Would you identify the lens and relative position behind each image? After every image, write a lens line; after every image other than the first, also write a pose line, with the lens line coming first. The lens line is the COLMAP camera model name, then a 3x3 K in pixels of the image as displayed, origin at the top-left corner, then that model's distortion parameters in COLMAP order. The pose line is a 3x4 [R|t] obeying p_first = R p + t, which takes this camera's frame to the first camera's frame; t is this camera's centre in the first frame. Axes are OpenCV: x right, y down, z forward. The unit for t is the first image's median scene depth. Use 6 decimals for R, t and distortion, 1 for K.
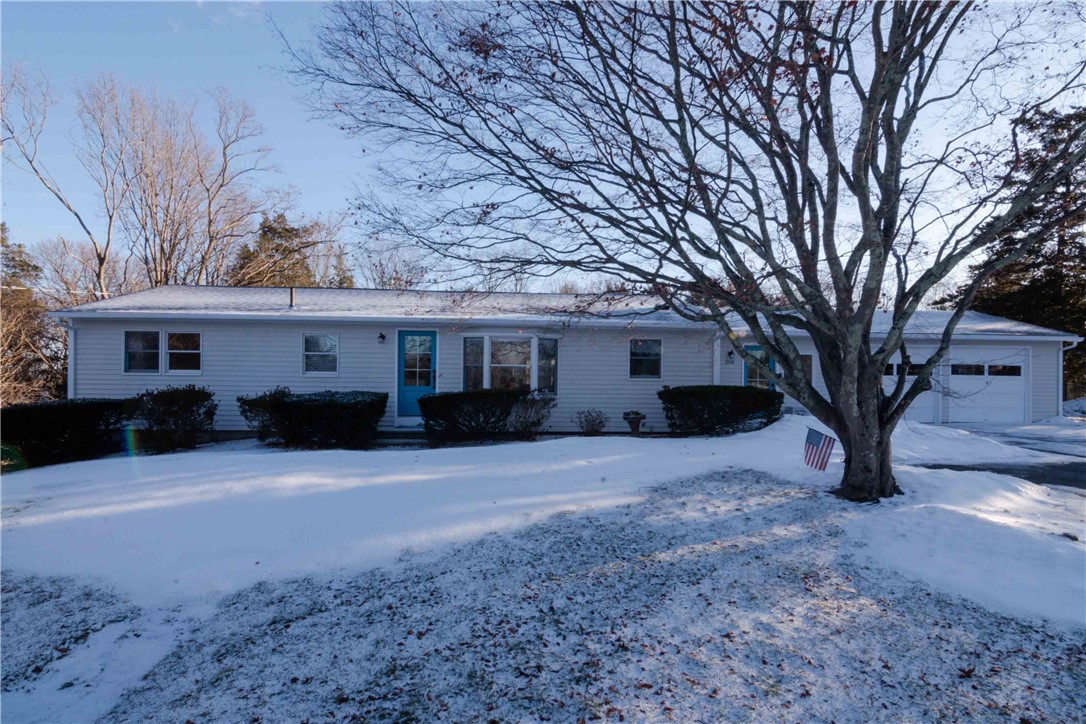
lens RADIAL K [[537.2, 0, 579.6], [0, 537.2, 357.9], [0, 0, 1]] dist [-0.010967, -0.007040]
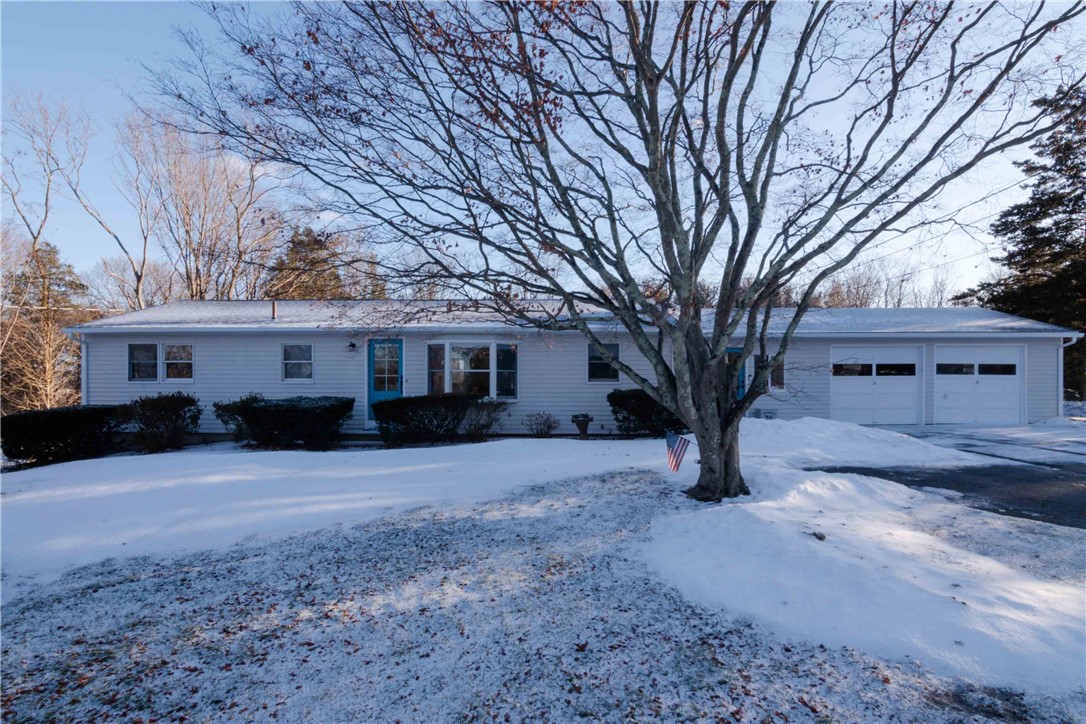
lens RADIAL K [[537.2, 0, 561.4], [0, 537.2, 361.4], [0, 0, 1]] dist [-0.010967, -0.007040]
pose [[0.995586, -0.013590, -0.092869, 0.155924], [0.013816, 0.999903, 0.001786, -0.003795], [0.092836, -0.003062, 0.995677, -0.027940]]
